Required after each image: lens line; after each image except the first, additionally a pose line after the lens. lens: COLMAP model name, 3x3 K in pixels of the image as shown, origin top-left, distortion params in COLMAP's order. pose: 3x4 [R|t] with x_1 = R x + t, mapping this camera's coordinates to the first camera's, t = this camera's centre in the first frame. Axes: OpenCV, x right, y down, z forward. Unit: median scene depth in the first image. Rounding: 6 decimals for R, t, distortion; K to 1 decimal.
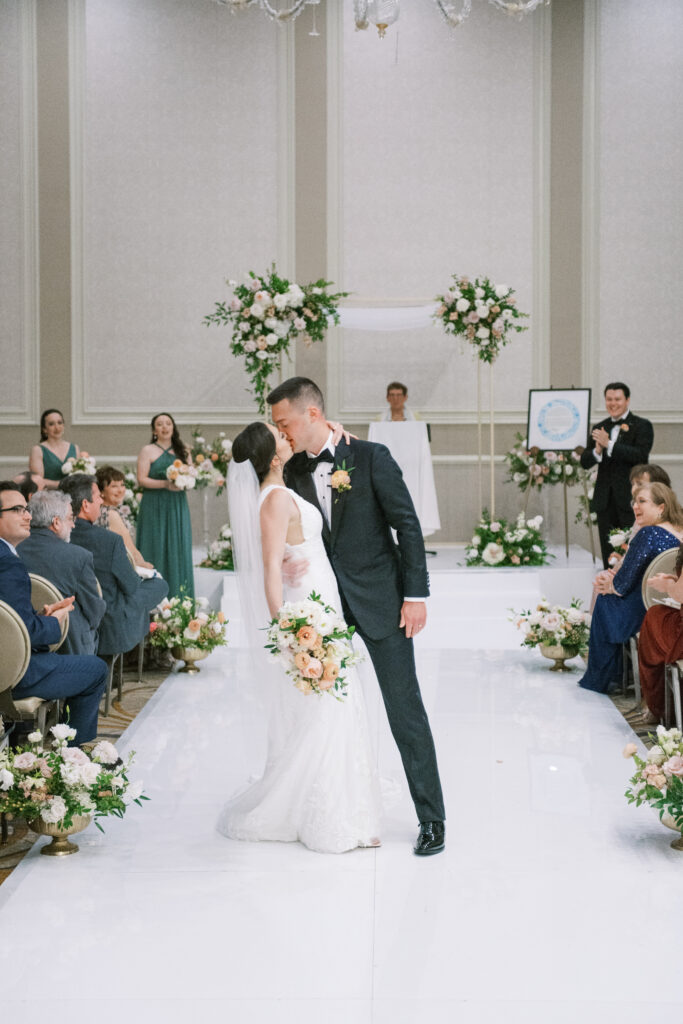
lens RADIAL K [[1625.2, 0, 341.3], [0, 1625.2, 513.9], [0, 0, 1]] dist [0.020622, 0.000000]
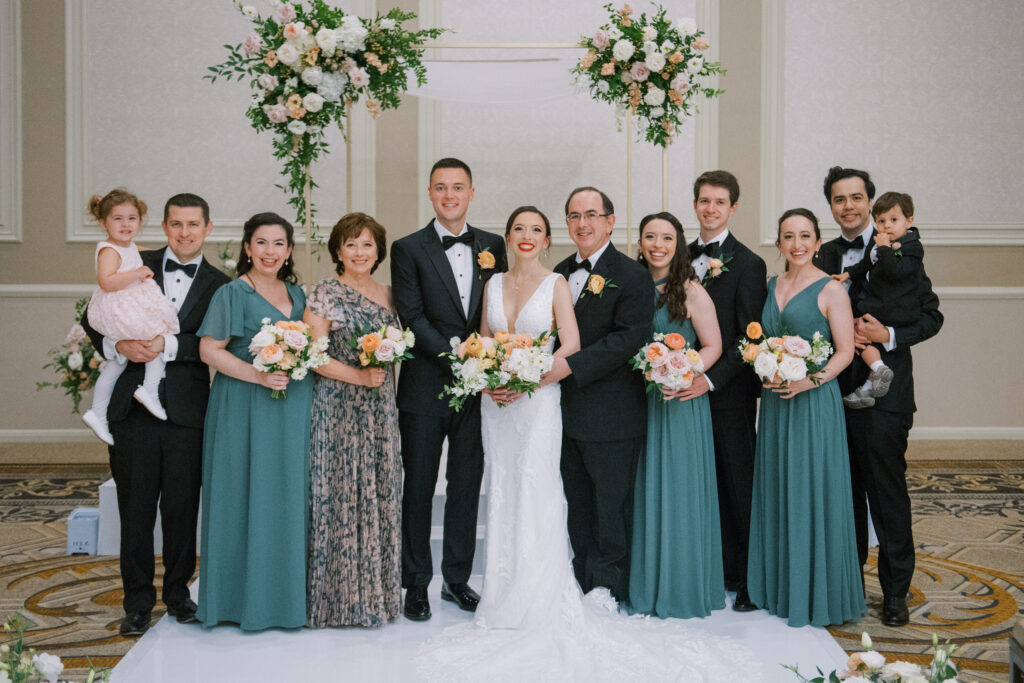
lens RADIAL K [[1188.5, 0, 512.0], [0, 1188.5, 338.7], [0, 0, 1]] dist [-0.086412, 0.000000]
pose [[0.999282, 0.003735, 0.037707, 0.015626], [-0.004580, 0.999740, 0.022339, -0.028336], [-0.037614, -0.022495, 0.999039, 0.547191]]
